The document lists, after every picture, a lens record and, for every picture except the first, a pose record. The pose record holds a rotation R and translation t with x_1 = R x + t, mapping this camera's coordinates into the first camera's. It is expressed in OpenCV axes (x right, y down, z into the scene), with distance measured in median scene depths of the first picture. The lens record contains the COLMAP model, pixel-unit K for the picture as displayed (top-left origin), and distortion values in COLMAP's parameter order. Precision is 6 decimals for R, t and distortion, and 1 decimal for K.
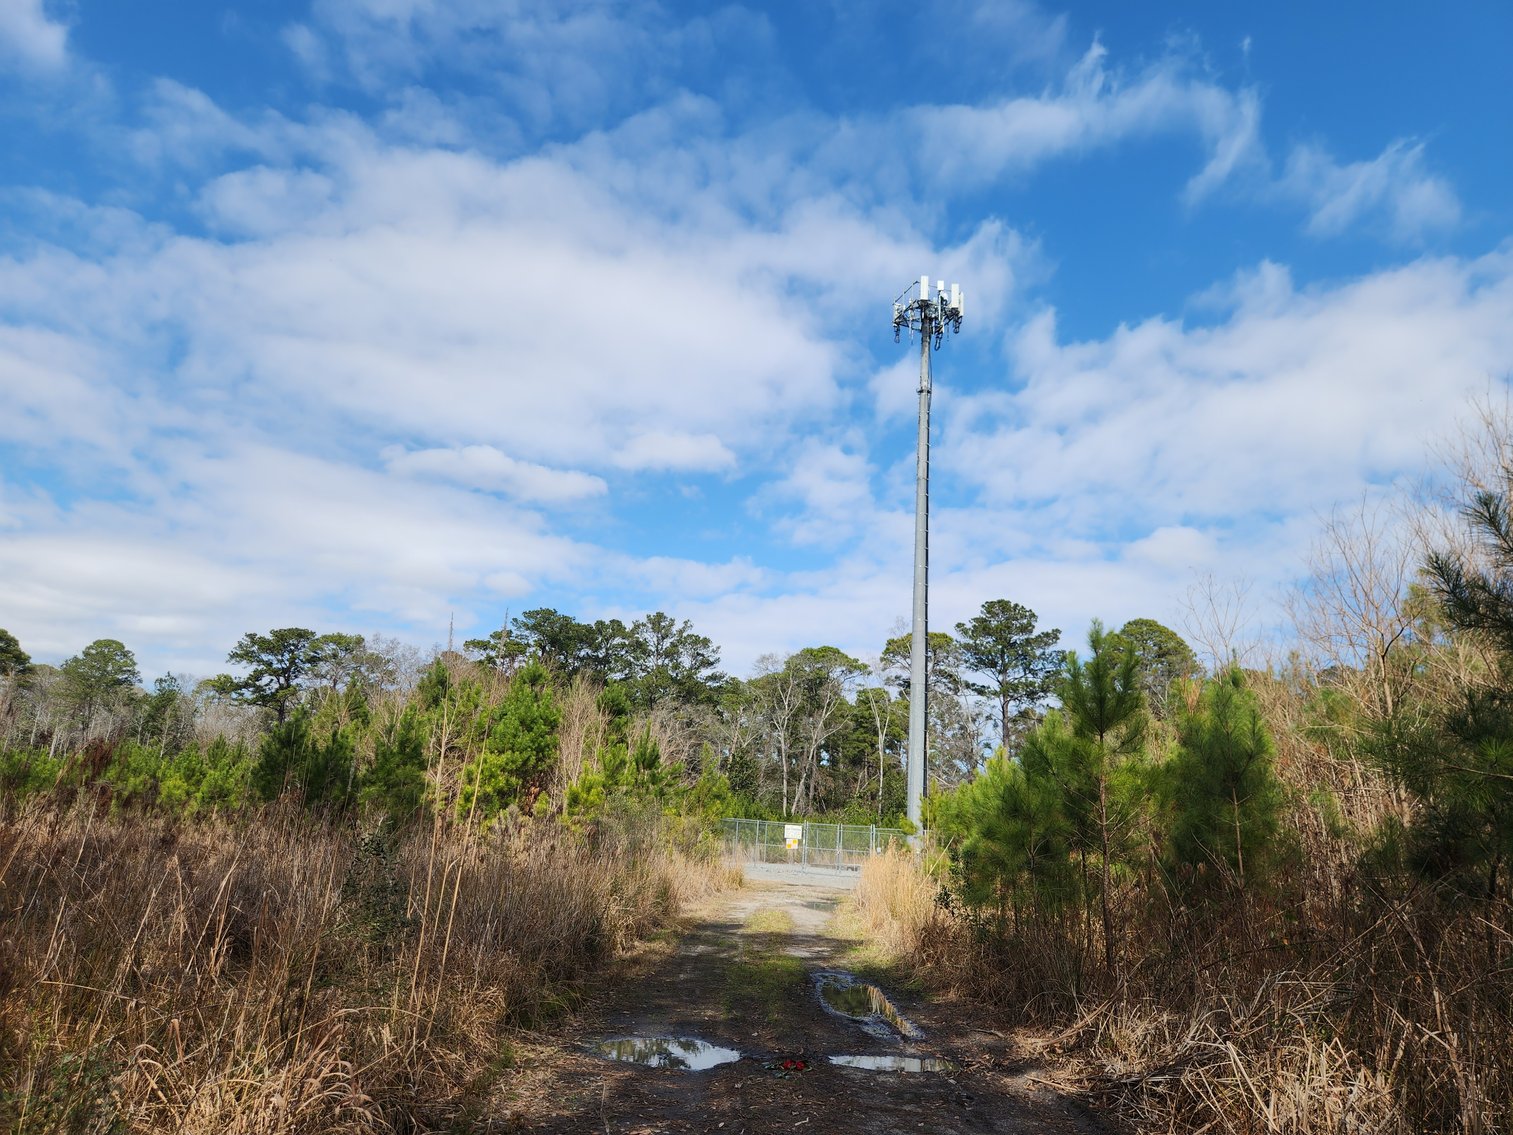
lens RADIAL K [[1029.1, 0, 757.9], [0, 1029.1, 560.5], [0, 0, 1]] dist [0.088244, -0.084652]
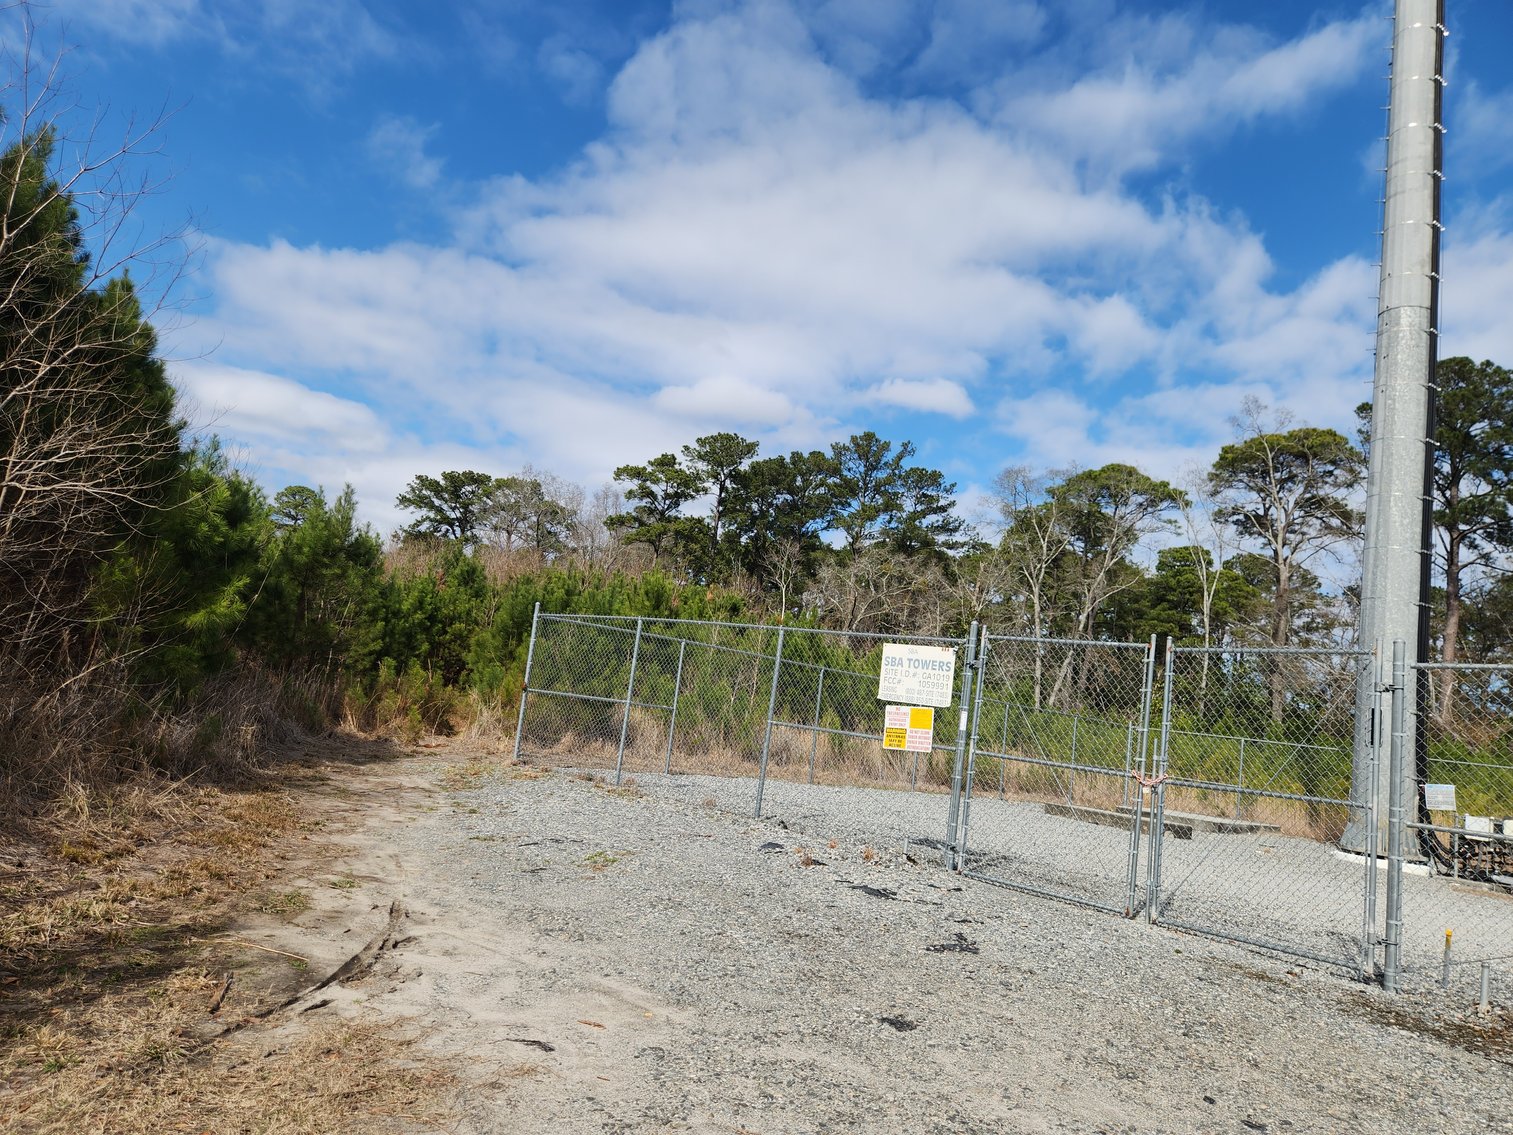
lens RADIAL K [[1001.2, 0, 746.4], [0, 1001.2, 567.6], [0, 0, 1]] dist [0.061141, -0.057465]
pose [[0.959713, 0.021550, -0.280156, 0.021346], [0.004065, 0.995885, 0.090530, 0.081184], [0.280954, -0.088022, 0.955676, 0.294633]]
